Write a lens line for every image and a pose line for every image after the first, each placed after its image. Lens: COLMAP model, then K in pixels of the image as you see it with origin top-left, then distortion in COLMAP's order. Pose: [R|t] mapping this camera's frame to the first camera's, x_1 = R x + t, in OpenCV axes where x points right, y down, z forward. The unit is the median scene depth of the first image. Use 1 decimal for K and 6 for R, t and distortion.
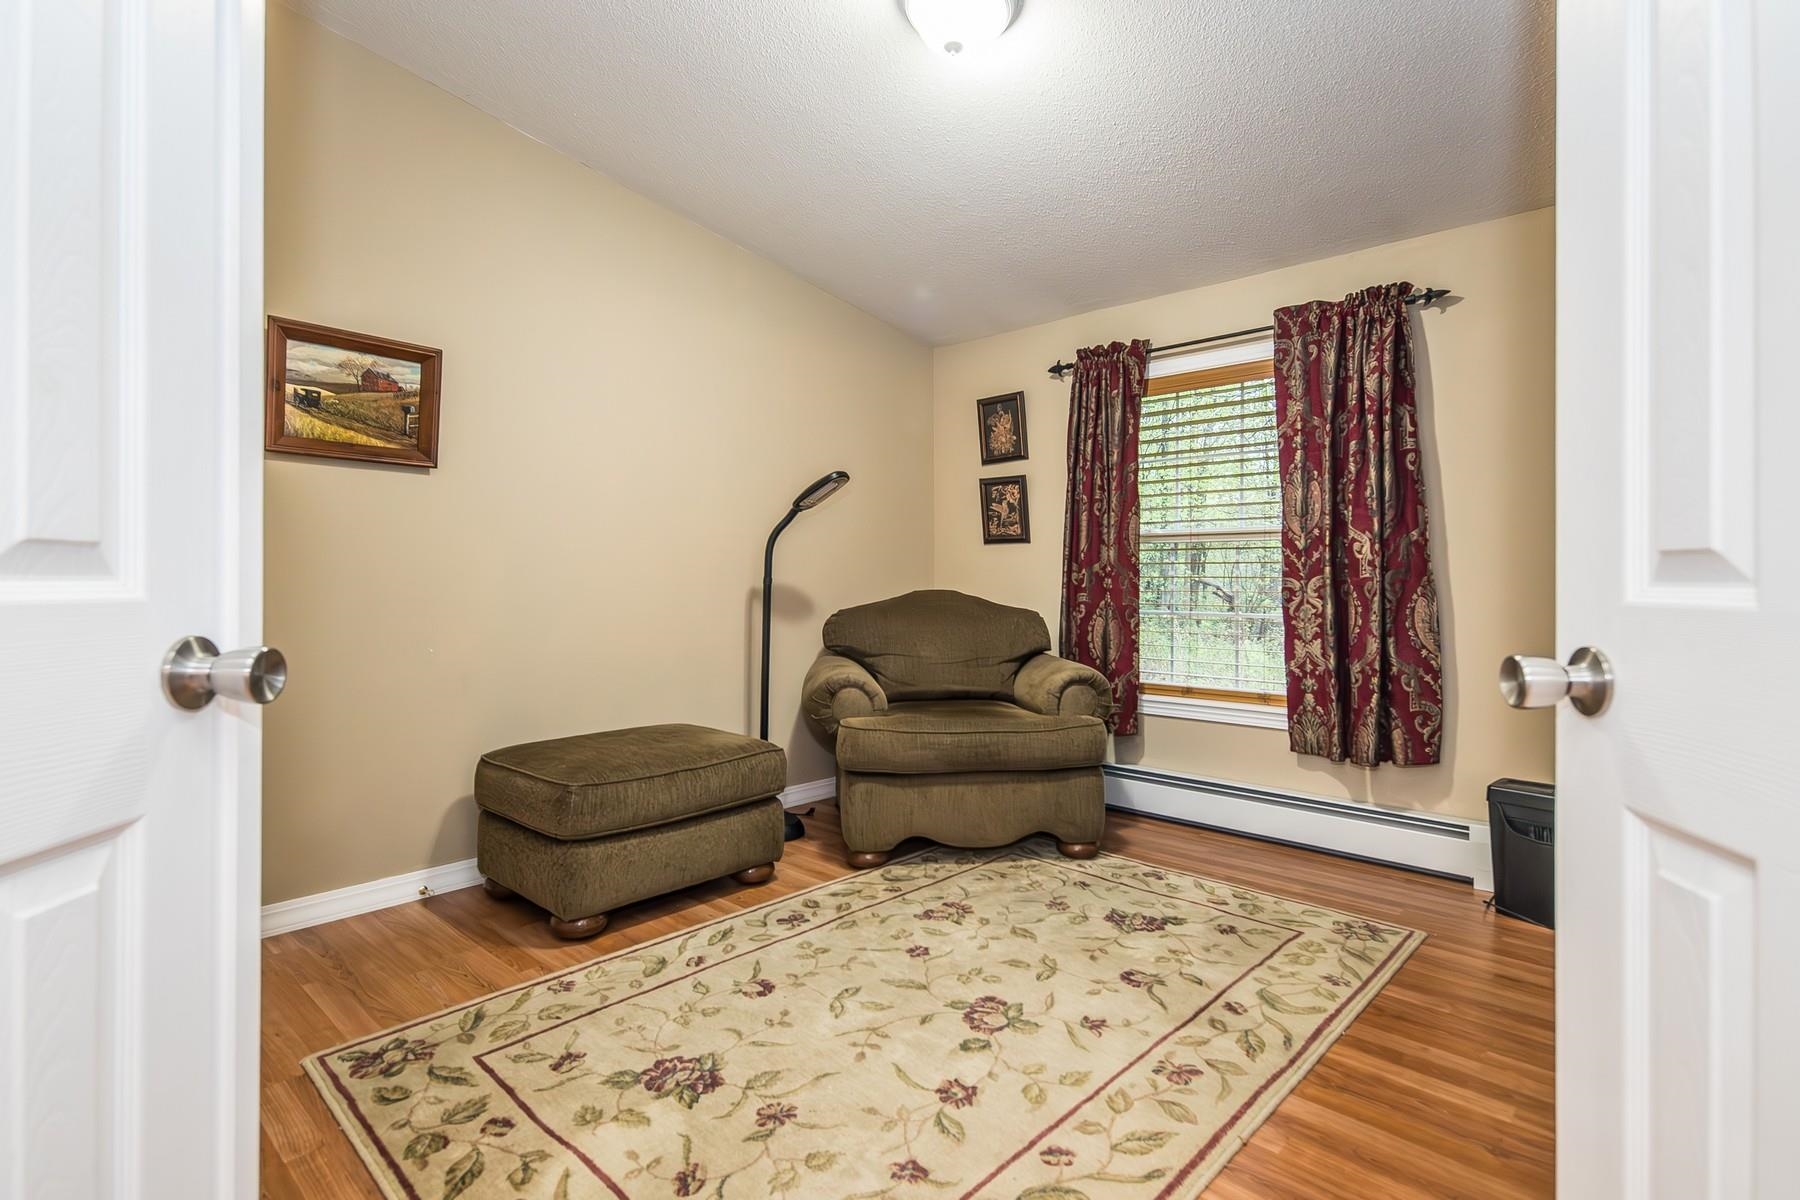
lens RADIAL K [[890.0, 0, 899.1], [0, 890.0, 583.2], [0, 0, 1]] dist [0.002973, 0.001355]
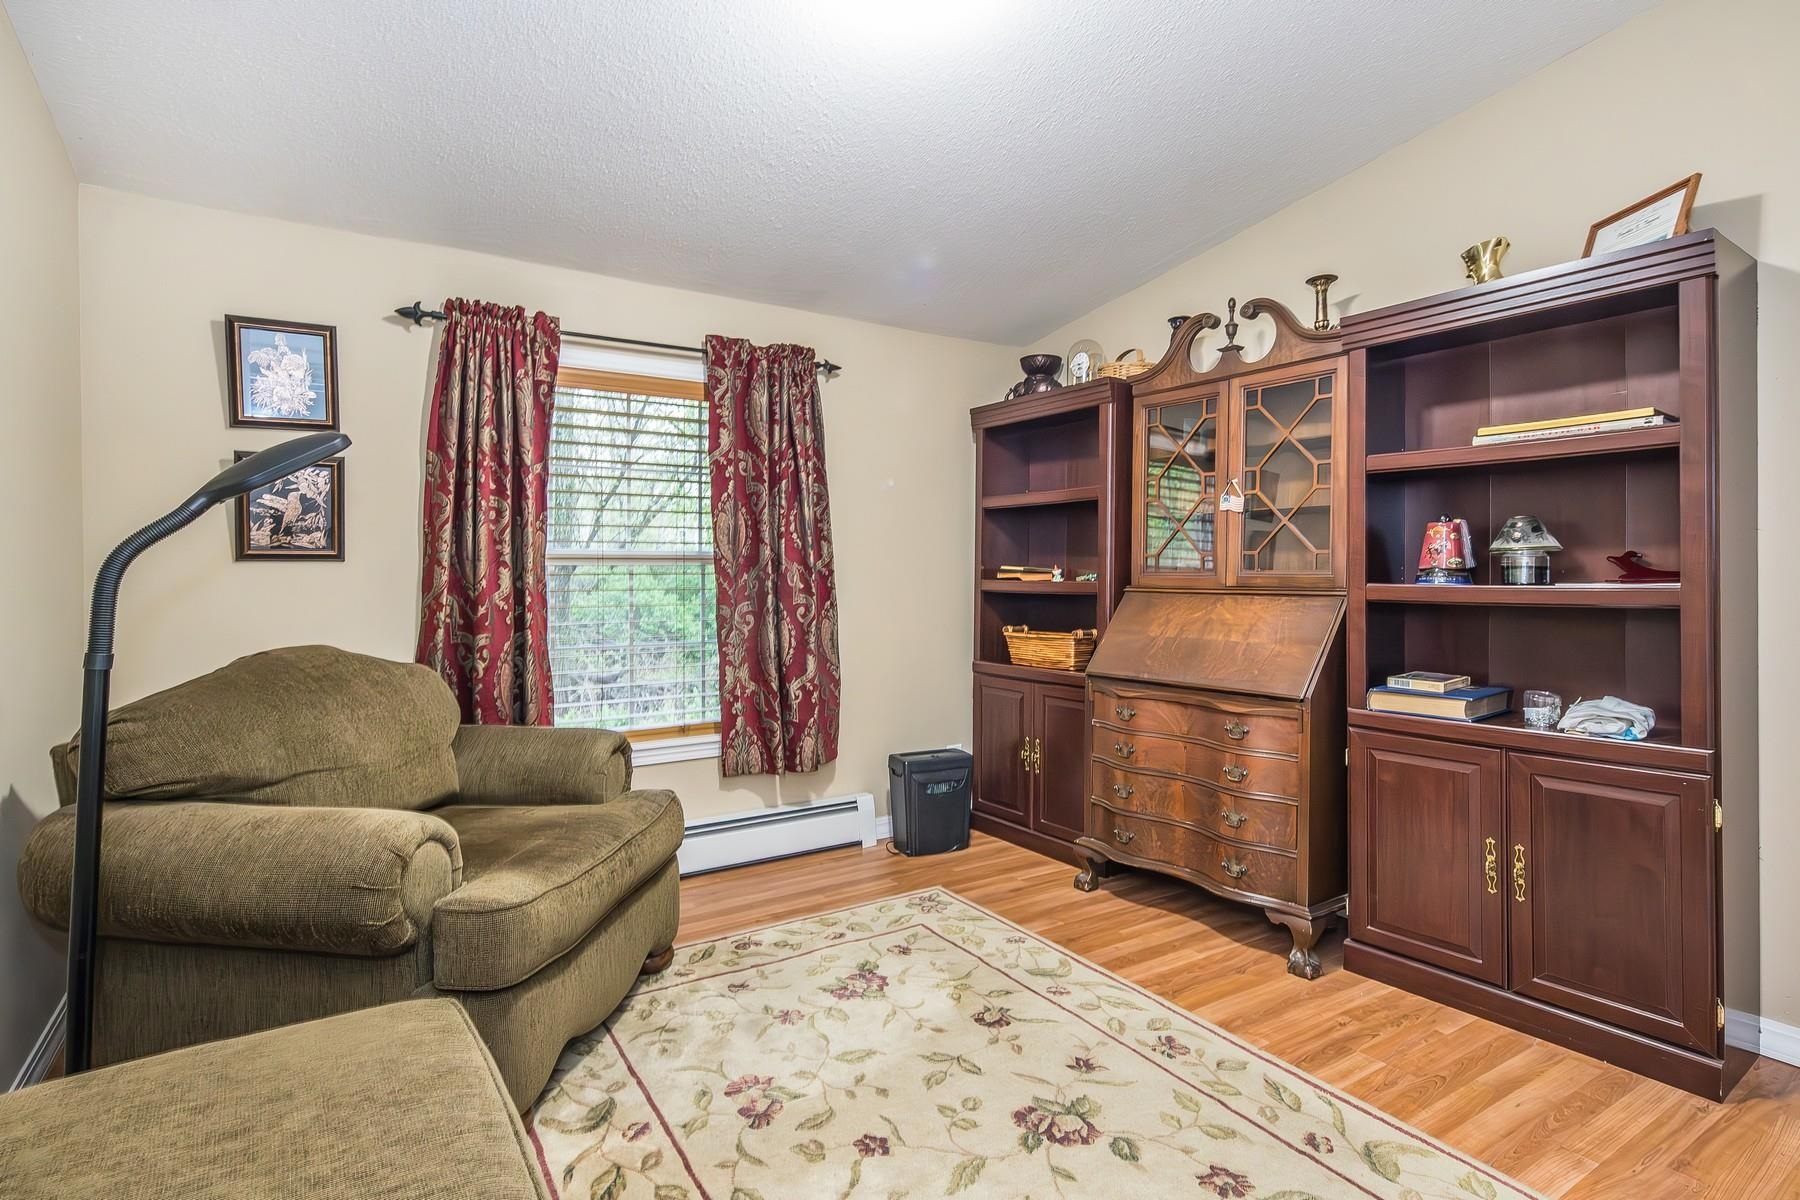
lens RADIAL K [[890.0, 0, 860.5], [0, 890.0, 578.8], [0, 0, 1]] dist [0.002973, 0.001355]
pose [[0.255277, -0.010947, 0.966806, -0.546424], [0.011755, 0.999897, 0.008218, -0.046688], [-0.966796, 0.009267, 0.255380, 0.652912]]
